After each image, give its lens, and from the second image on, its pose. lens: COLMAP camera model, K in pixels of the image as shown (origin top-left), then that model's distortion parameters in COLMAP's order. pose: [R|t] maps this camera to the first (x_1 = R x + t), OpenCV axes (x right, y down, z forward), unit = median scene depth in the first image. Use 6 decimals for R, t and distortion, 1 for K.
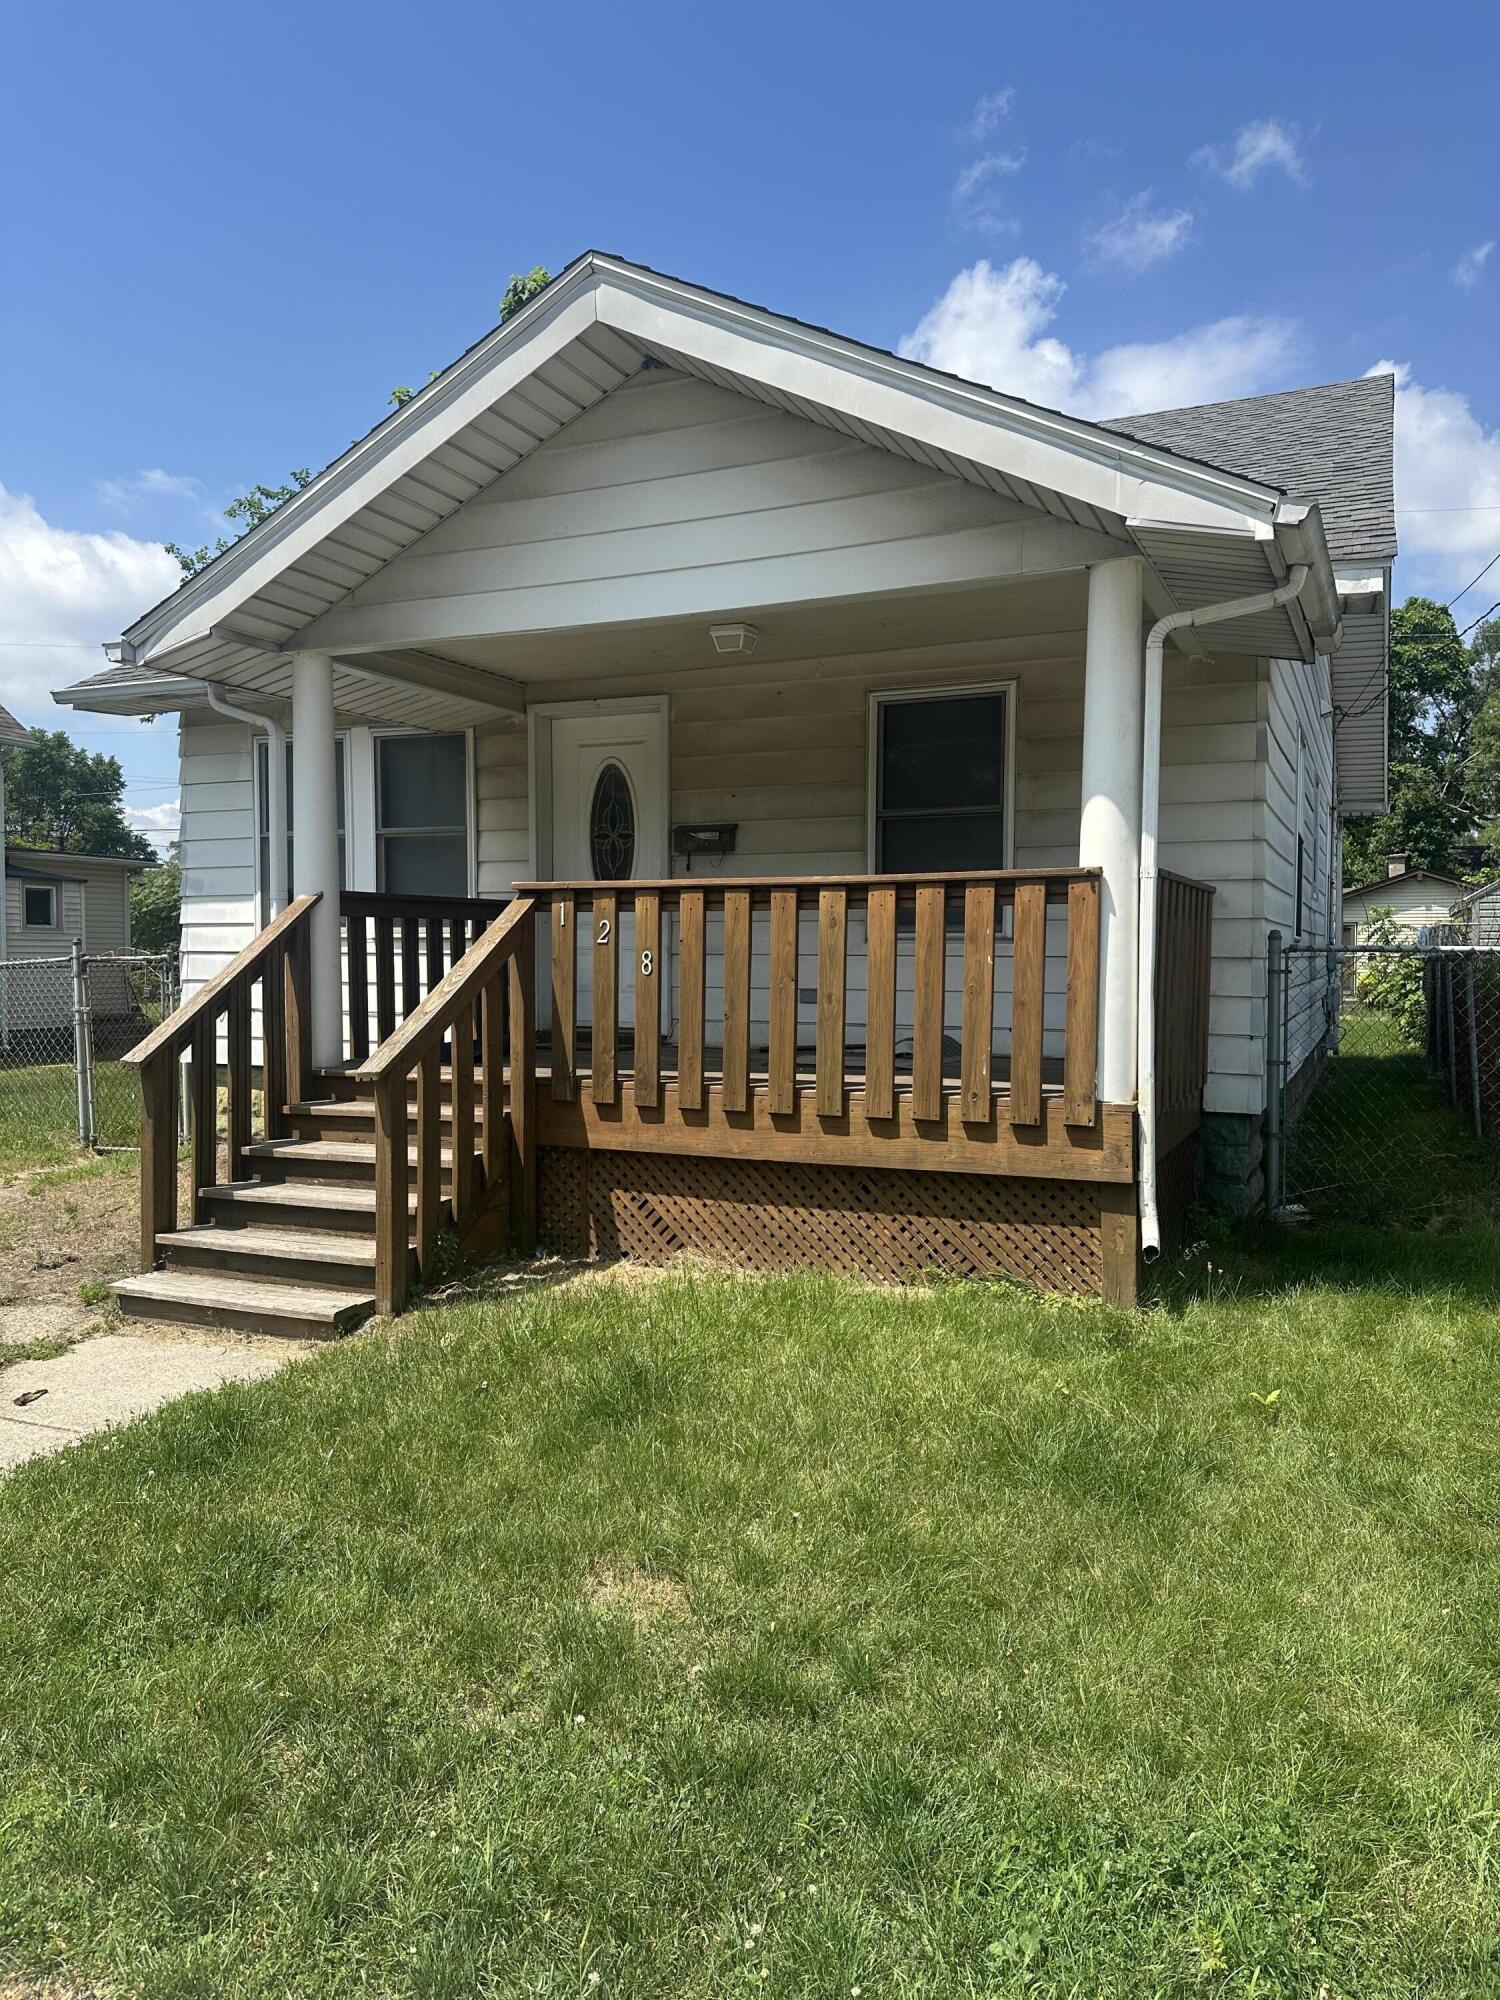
lens RADIAL K [[1383.4, 0, 753.3], [0, 1383.4, 996.7], [0, 0, 1]] dist [0.087343, -0.024996]
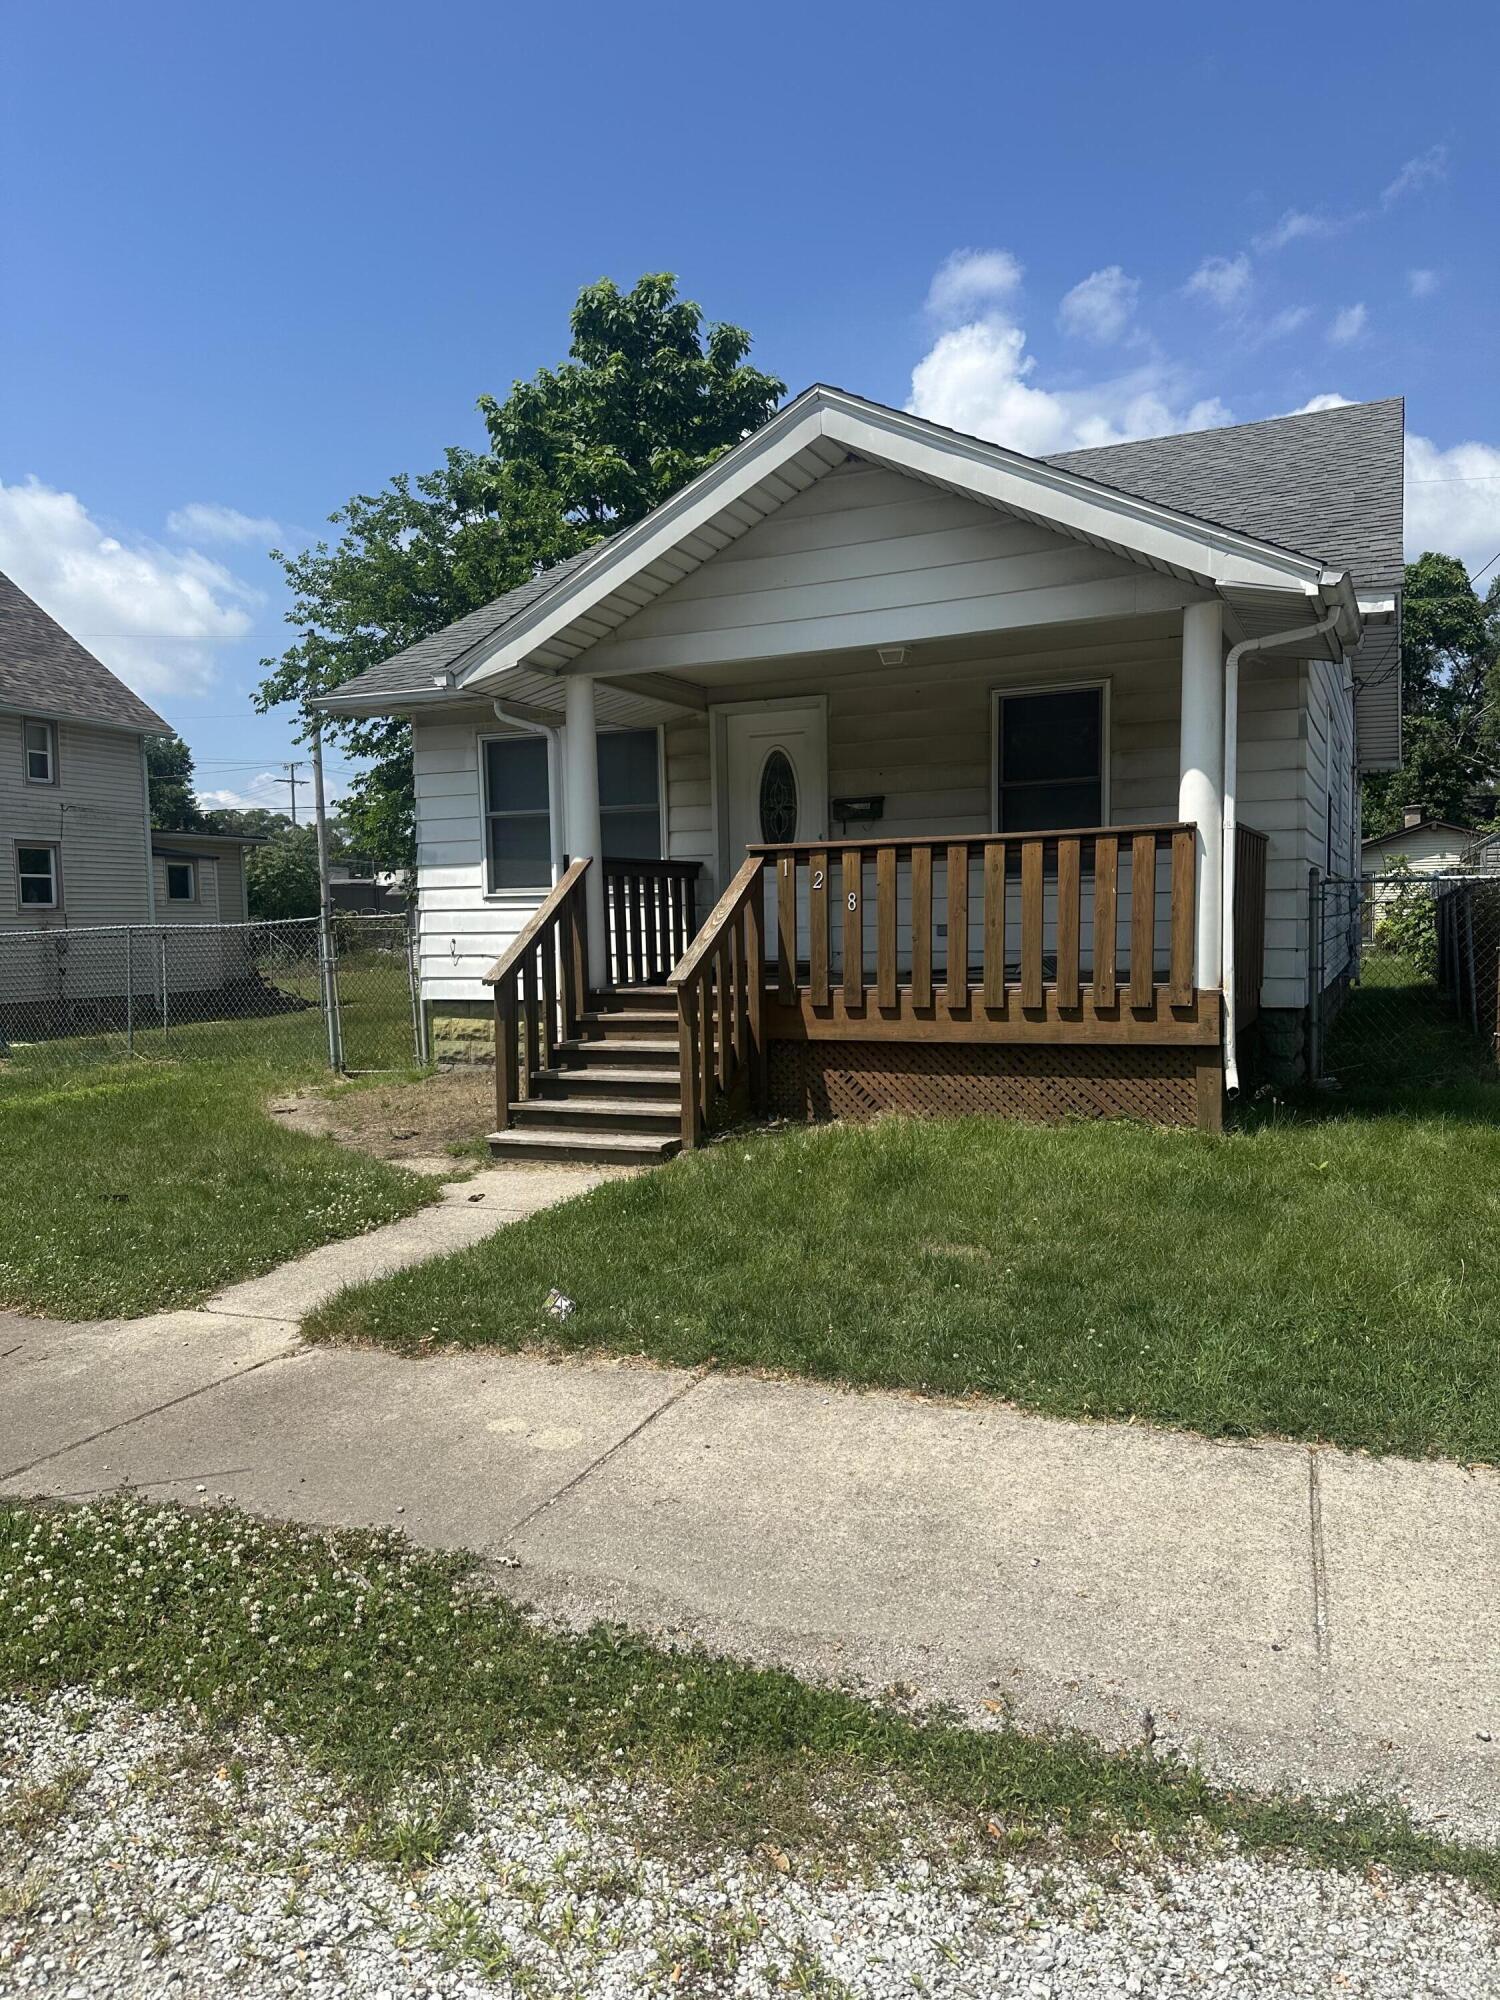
lens RADIAL K [[1383.4, 0, 758.4], [0, 1383.4, 1007.2], [0, 0, 1]] dist [0.087343, -0.024996]
pose [[0.999740, -0.021518, -0.007518, -0.152172], [0.021743, 0.999275, 0.031256, 0.033271], [0.006840, -0.031411, 0.999483, -0.347438]]
